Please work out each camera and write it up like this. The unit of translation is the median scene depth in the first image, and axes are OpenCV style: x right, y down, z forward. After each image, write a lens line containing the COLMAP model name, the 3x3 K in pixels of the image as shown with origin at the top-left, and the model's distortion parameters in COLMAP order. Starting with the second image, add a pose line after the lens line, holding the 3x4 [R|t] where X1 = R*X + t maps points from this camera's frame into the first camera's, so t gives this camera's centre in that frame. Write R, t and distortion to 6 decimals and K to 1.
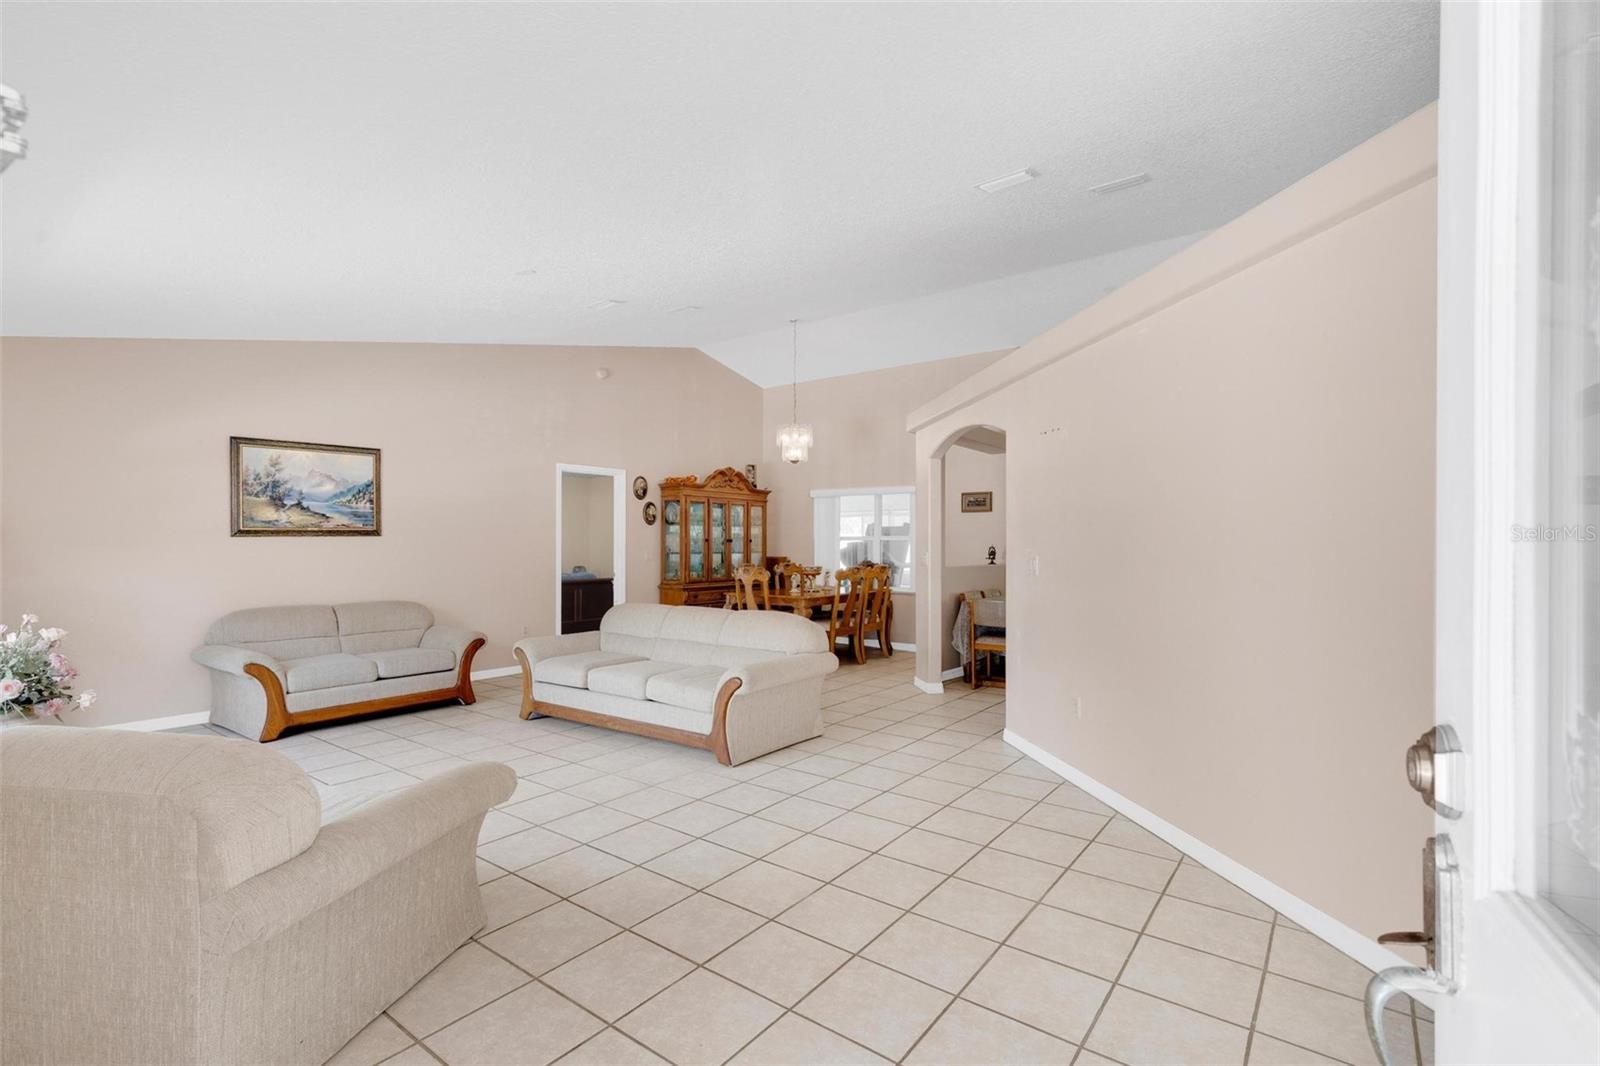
lens RADIAL K [[735.9, 0, 817.0], [0, 735.9, 540.9], [0, 0, 1]] dist [0.007411, -0.000221]
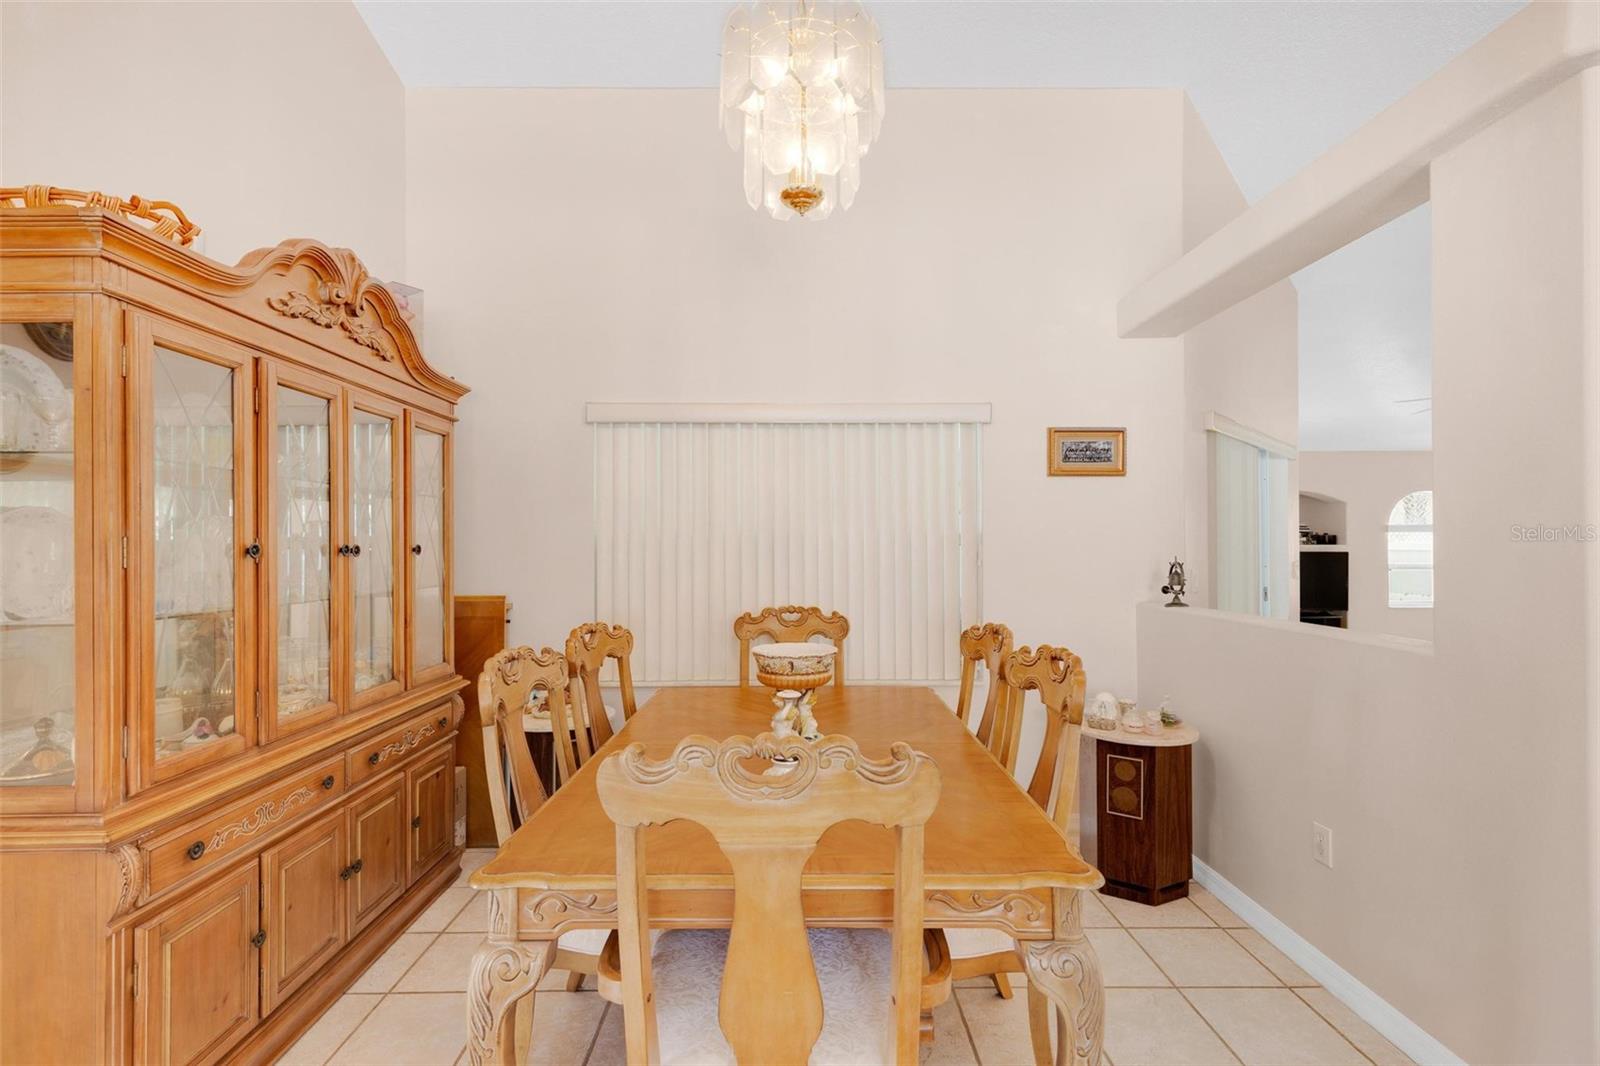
lens RADIAL K [[735.9, 0, 795.5], [0, 735.9, 537.9], [0, 0, 1]] dist [0.007411, -0.000221]
pose [[0.809140, 0.000116, 0.587616, -0.172812], [0.002291, 0.999992, -0.003352, -0.004555], [-0.587611, 0.004058, 0.809133, 0.864255]]
